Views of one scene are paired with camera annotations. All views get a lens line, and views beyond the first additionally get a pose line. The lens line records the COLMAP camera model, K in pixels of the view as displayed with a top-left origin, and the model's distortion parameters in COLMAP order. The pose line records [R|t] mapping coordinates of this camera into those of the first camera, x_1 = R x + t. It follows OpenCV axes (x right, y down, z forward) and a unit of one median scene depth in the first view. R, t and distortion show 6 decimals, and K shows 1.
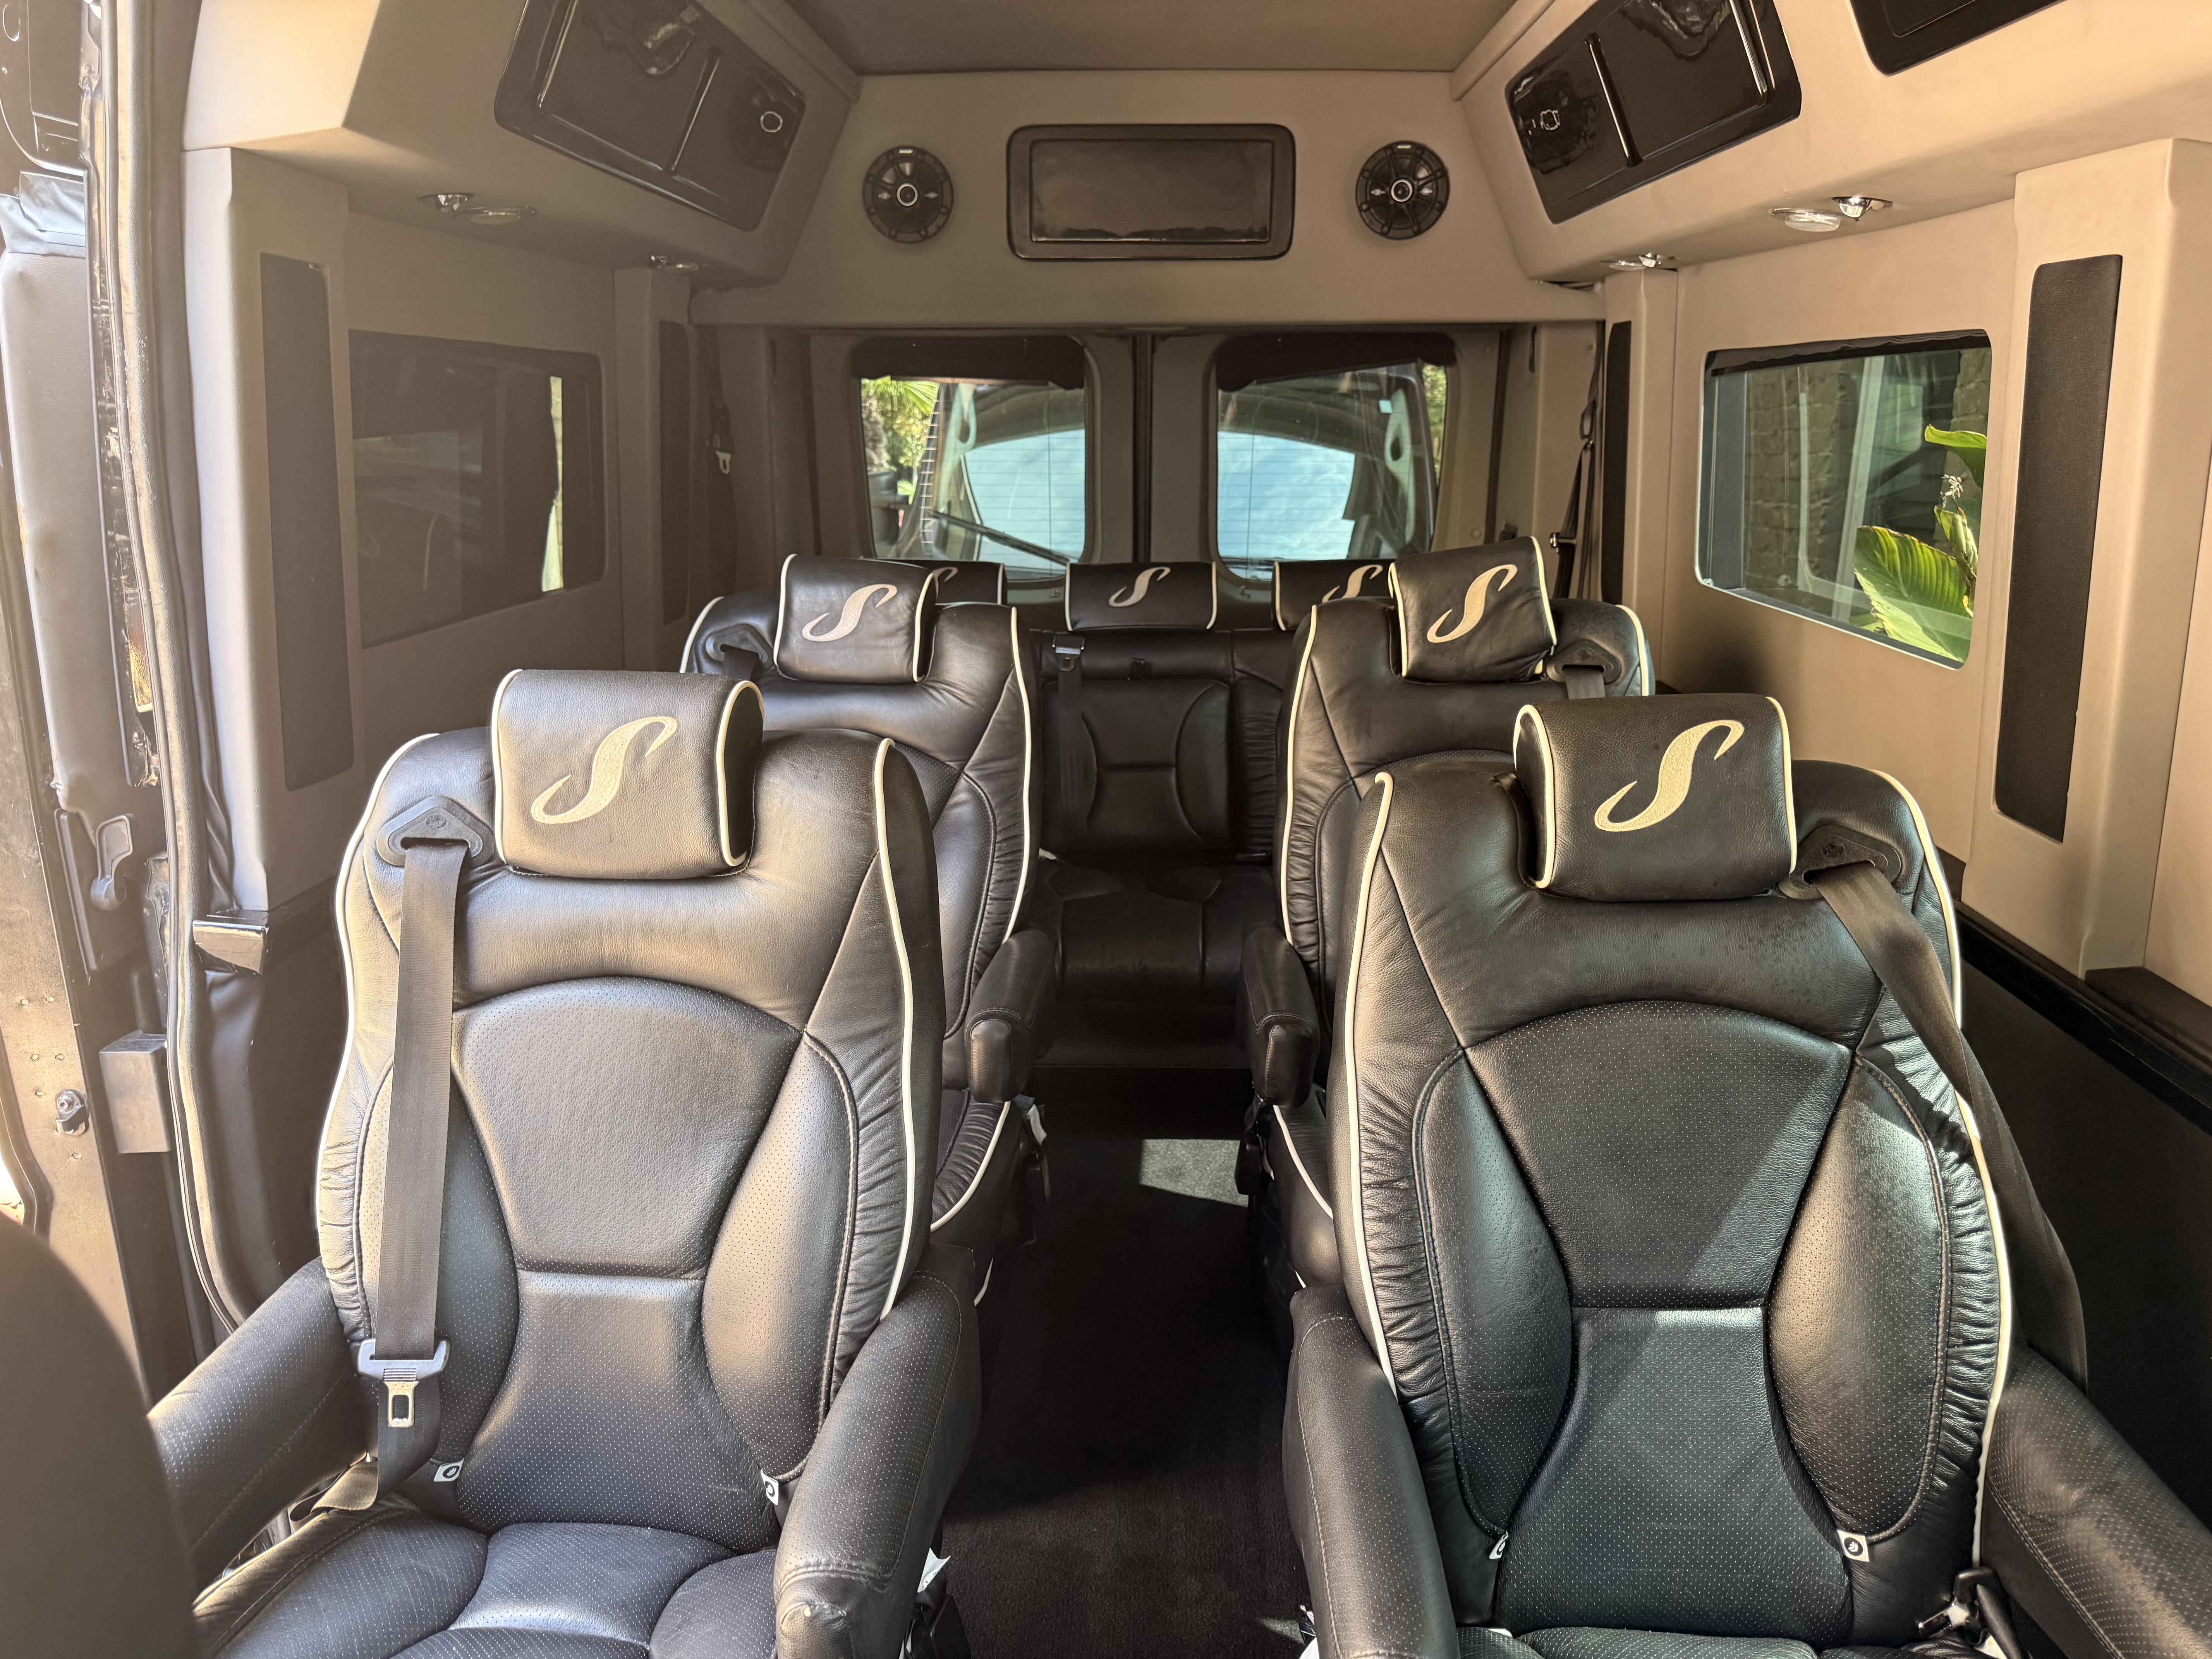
lens RADIAL K [[1558.3, 0, 1096.3], [0, 1558.3, 838.8], [0, 0, 1]] dist [0.033830, -0.050232]
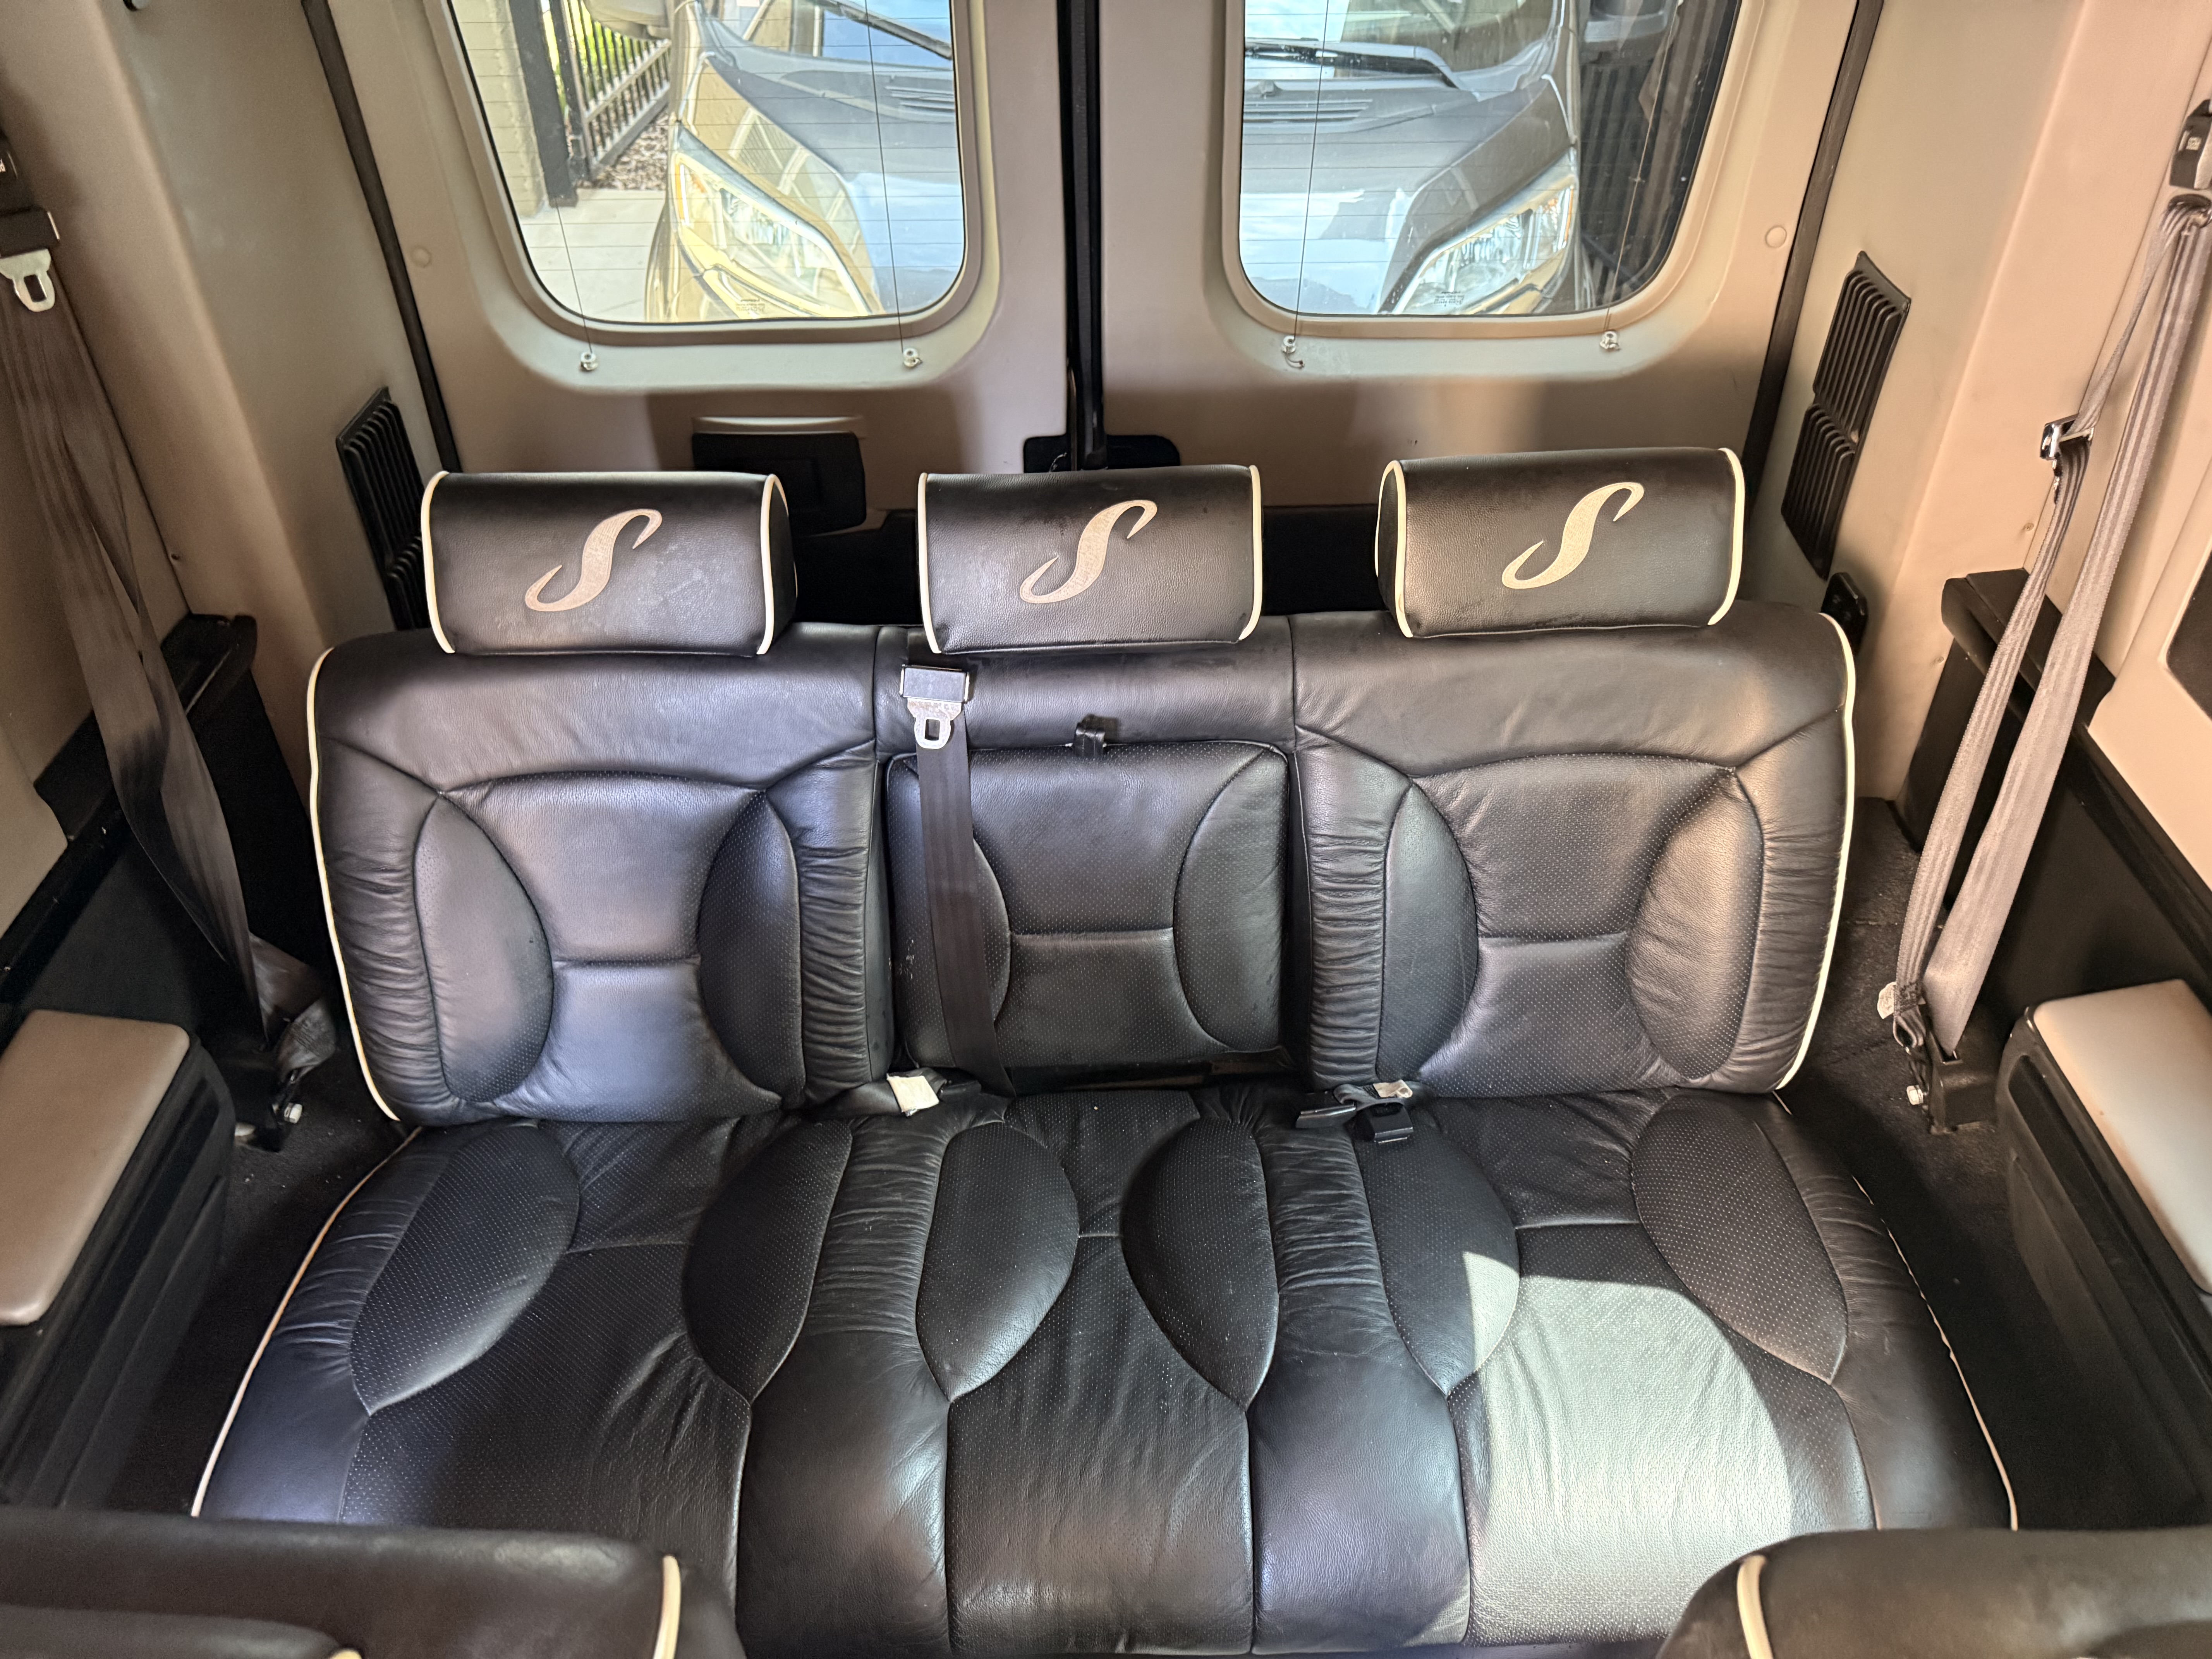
lens RADIAL K [[1558.3, 0, 1103.6], [0, 1558.3, 830.2], [0, 0, 1]] dist [0.033830, -0.050232]
pose [[0.998663, -0.040394, 0.032271, 0.016839], [0.022492, 0.901445, 0.432309, -0.327873], [-0.046553, -0.431005, 0.901148, 0.664377]]
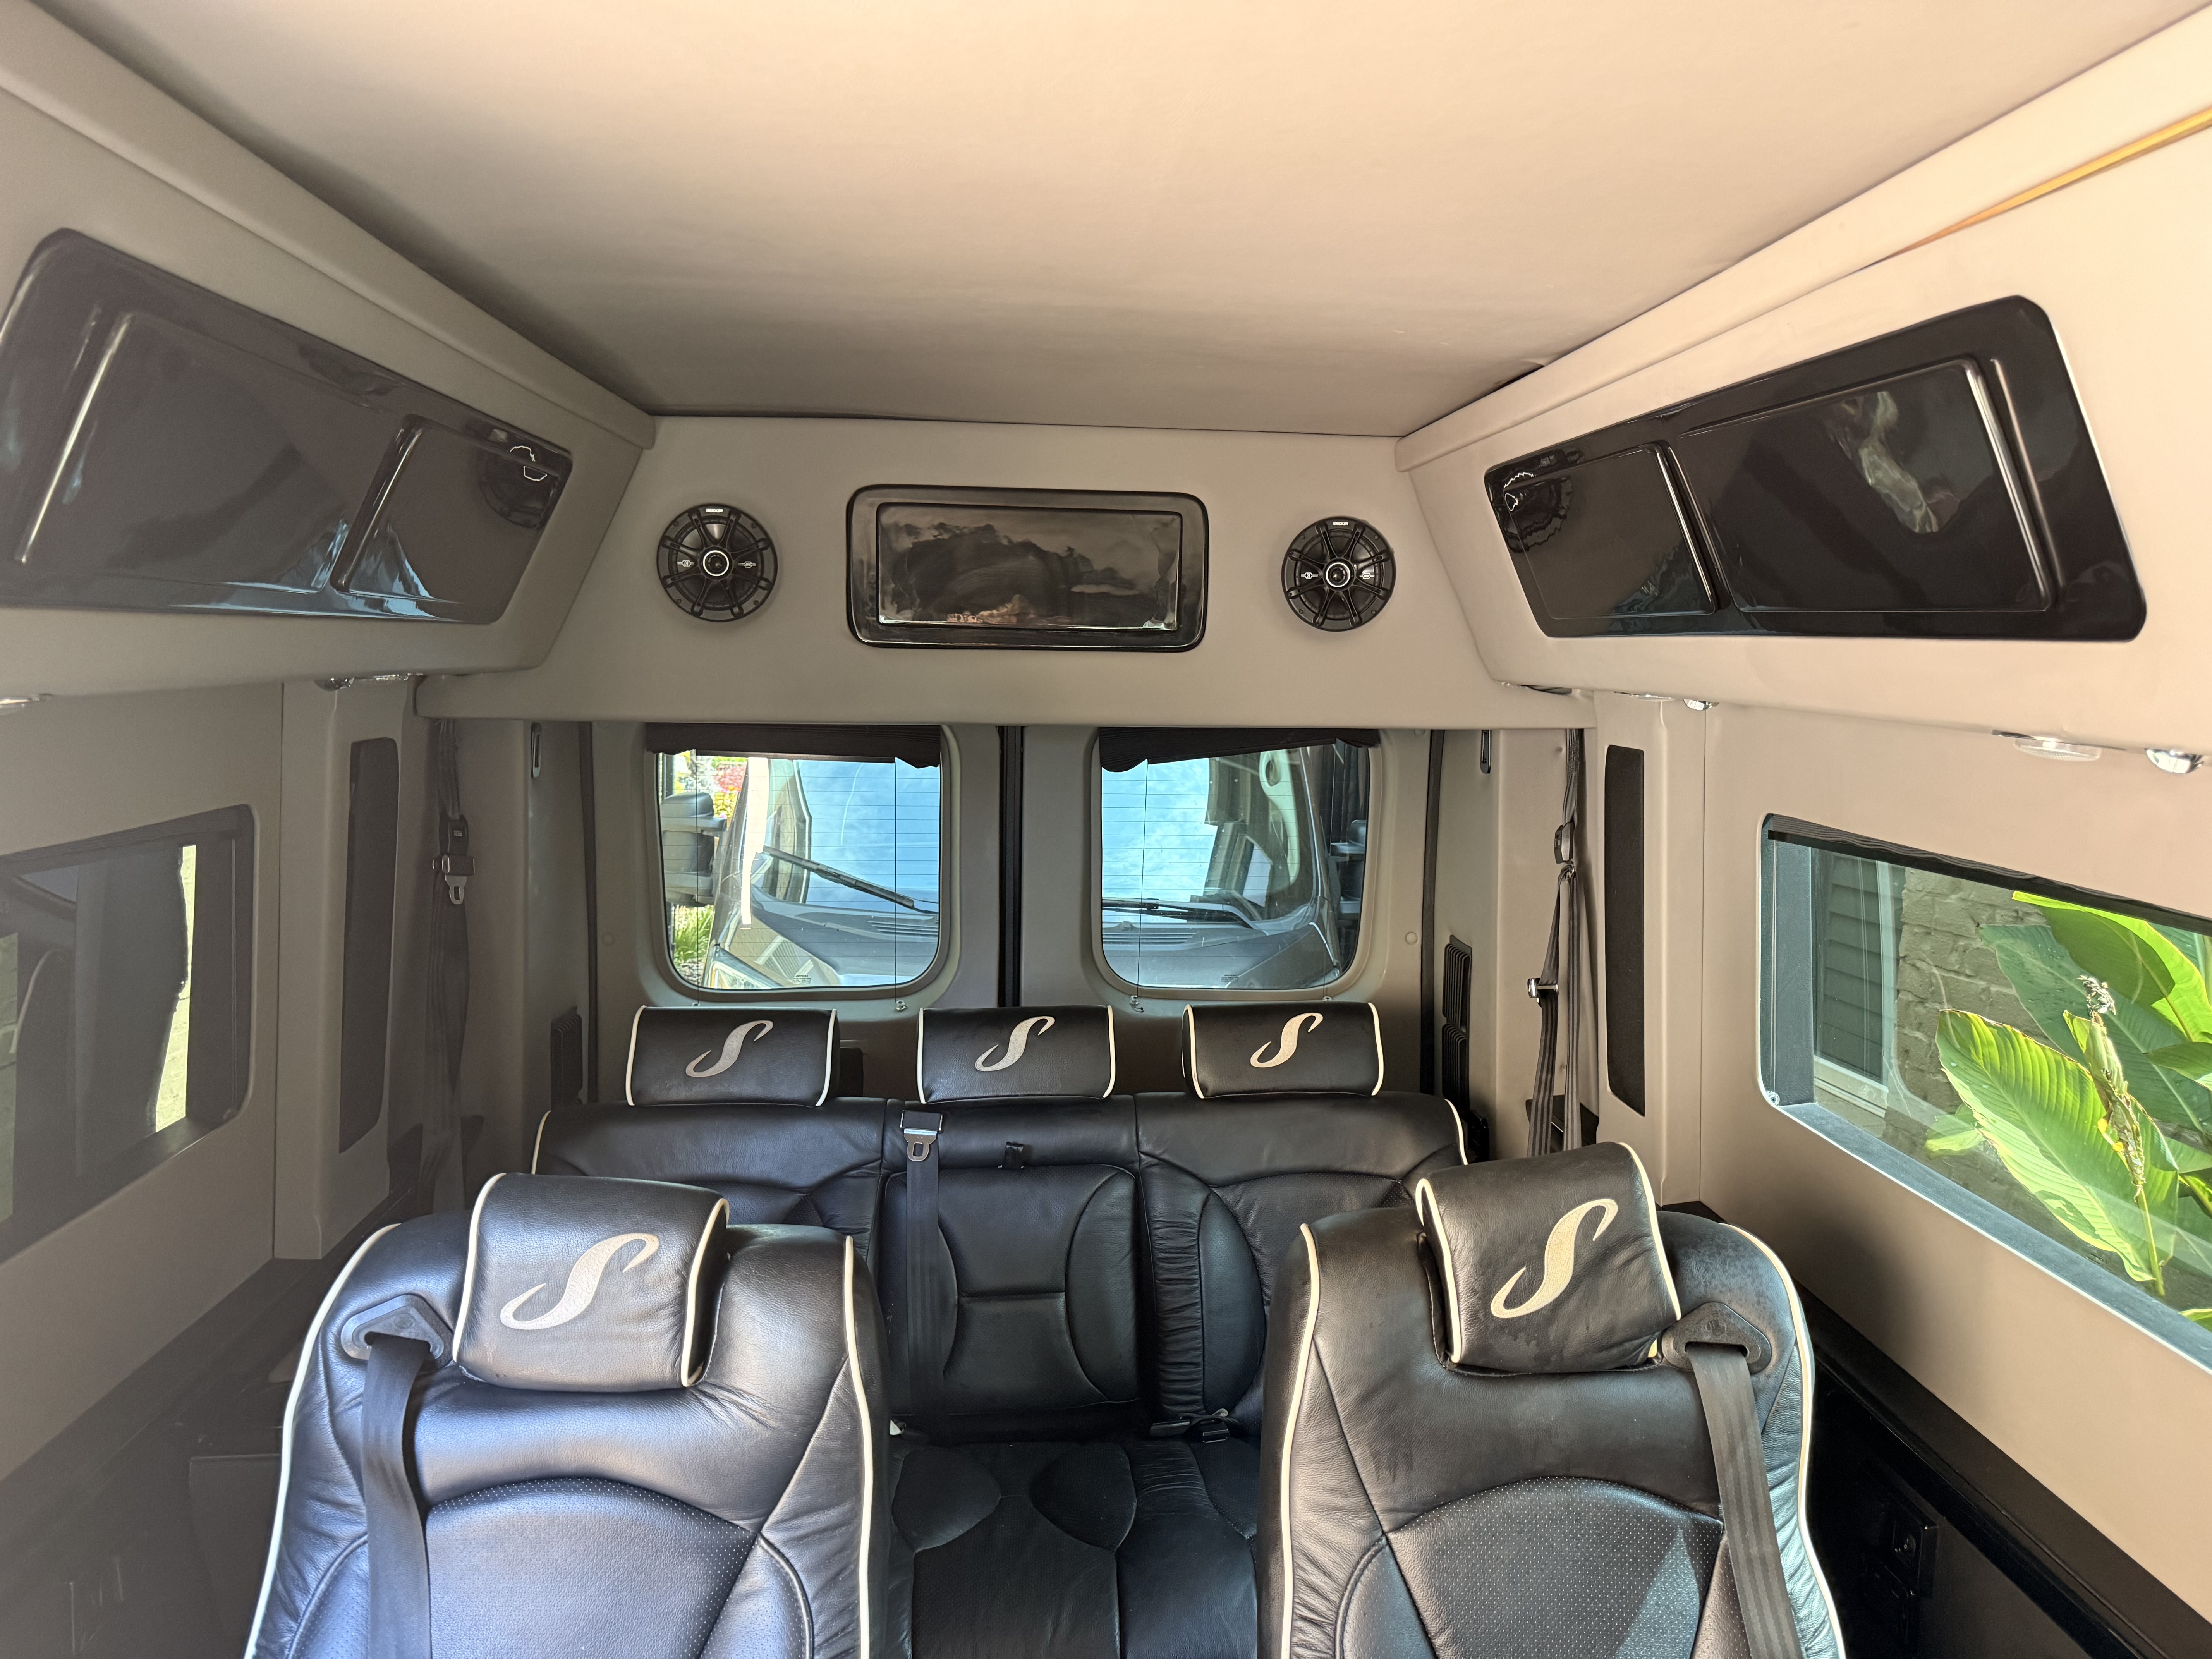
lens RADIAL K [[1558.3, 0, 1120.1], [0, 1558.3, 818.7], [0, 0, 1]] dist [0.033830, -0.050232]
pose [[0.992889, 0.001341, 0.119036, -0.014756], [0.018068, 0.986655, -0.161819, -0.172654], [-0.117664, 0.162820, 0.979615, 0.260073]]
